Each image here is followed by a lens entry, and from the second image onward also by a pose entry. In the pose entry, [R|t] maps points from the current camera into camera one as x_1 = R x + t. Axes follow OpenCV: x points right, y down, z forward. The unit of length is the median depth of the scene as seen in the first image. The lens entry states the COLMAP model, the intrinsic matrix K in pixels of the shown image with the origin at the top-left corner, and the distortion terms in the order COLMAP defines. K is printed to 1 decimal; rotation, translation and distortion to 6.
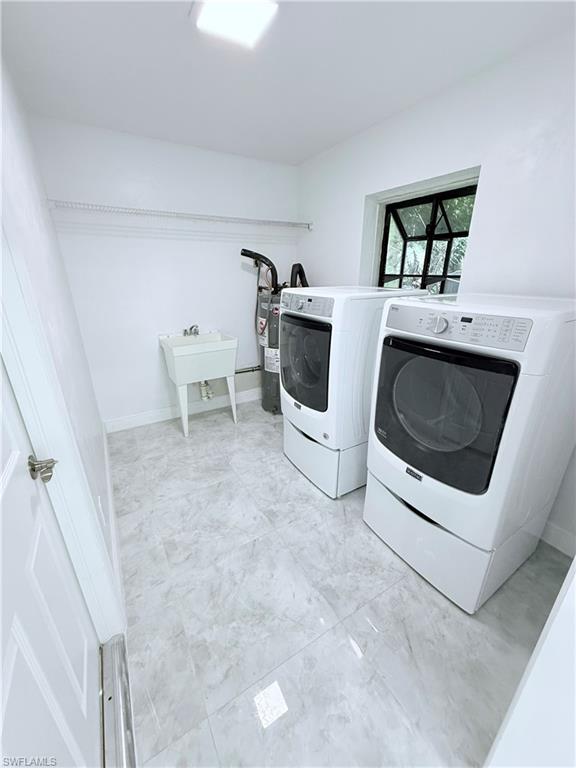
lens RADIAL K [[305.3, 0, 289.6], [0, 305.3, 383.7], [0, 0, 1]] dist [-0.000961, 0.000712]
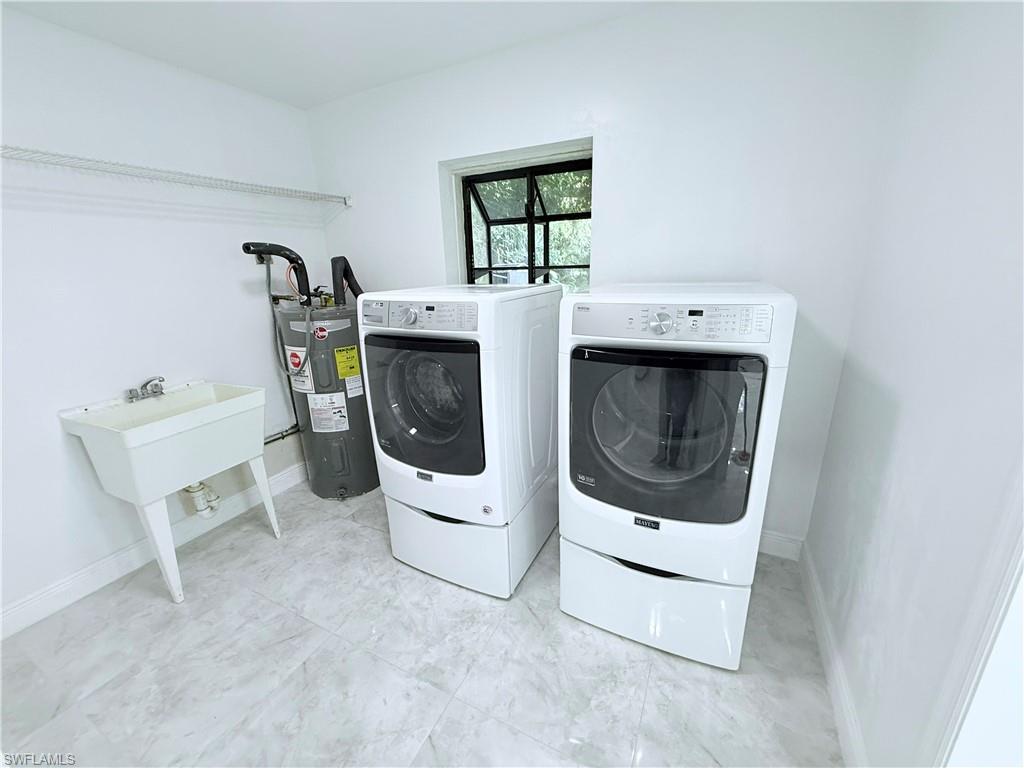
lens RADIAL K [[407.0, 0, 512.2], [0, 407.0, 384.3], [0, 0, 1]] dist [-0.000961, 0.000712]
pose [[0.848039, -0.177154, 0.499446, -0.185183], [0.214639, 0.976526, -0.018074, -0.052296], [-0.484521, 0.122528, 0.866156, 0.158353]]
